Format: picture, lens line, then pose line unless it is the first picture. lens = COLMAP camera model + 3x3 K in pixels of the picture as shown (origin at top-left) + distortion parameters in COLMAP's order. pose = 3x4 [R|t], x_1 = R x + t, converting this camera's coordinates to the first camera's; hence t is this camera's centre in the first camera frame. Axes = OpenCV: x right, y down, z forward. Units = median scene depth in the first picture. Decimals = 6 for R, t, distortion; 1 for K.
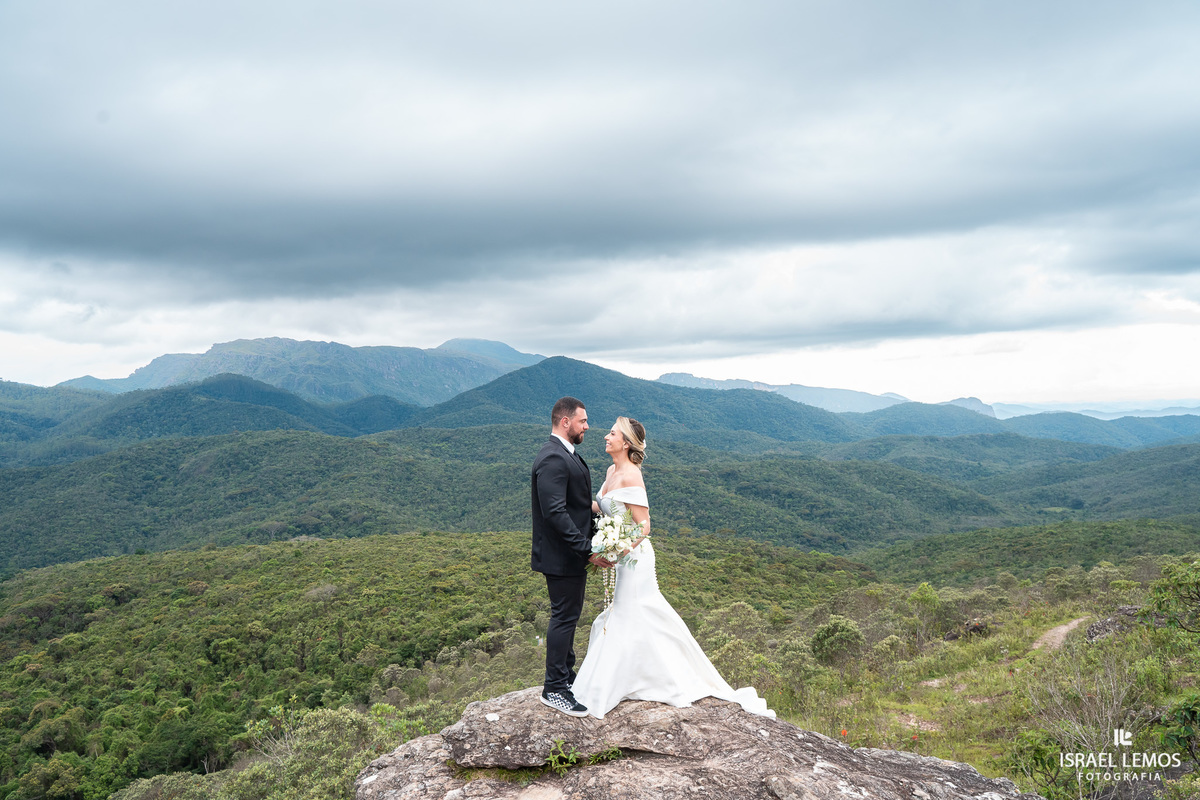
lens RADIAL K [[982.8, 0, 597.8], [0, 982.8, 396.9], [0, 0, 1]] dist [-0.116128, 0.076134]
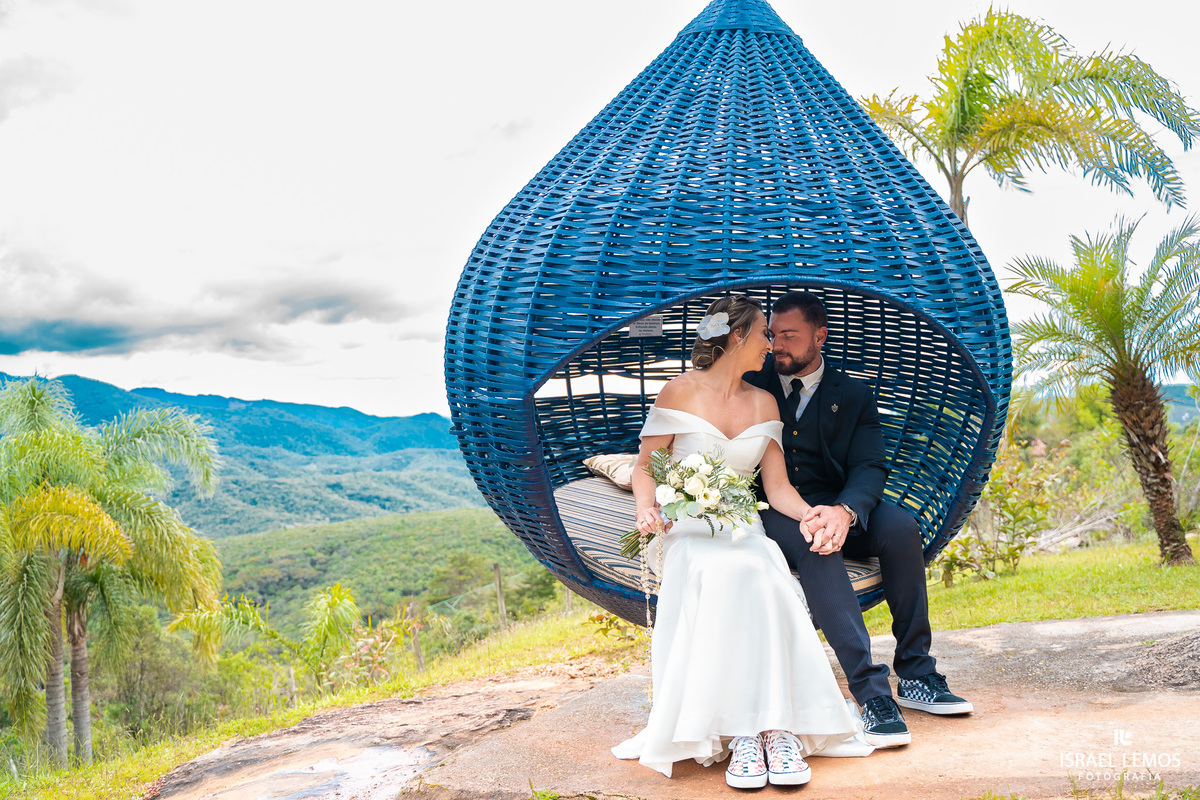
lens RADIAL K [[982.8, 0, 596.6], [0, 982.8, 401.5], [0, 0, 1]] dist [-0.116128, 0.076134]
pose [[0.841593, 0.004884, 0.540091, -0.718975], [-0.001763, 0.999979, -0.006296, -0.058832], [-0.540110, 0.004346, 0.841583, -0.655931]]
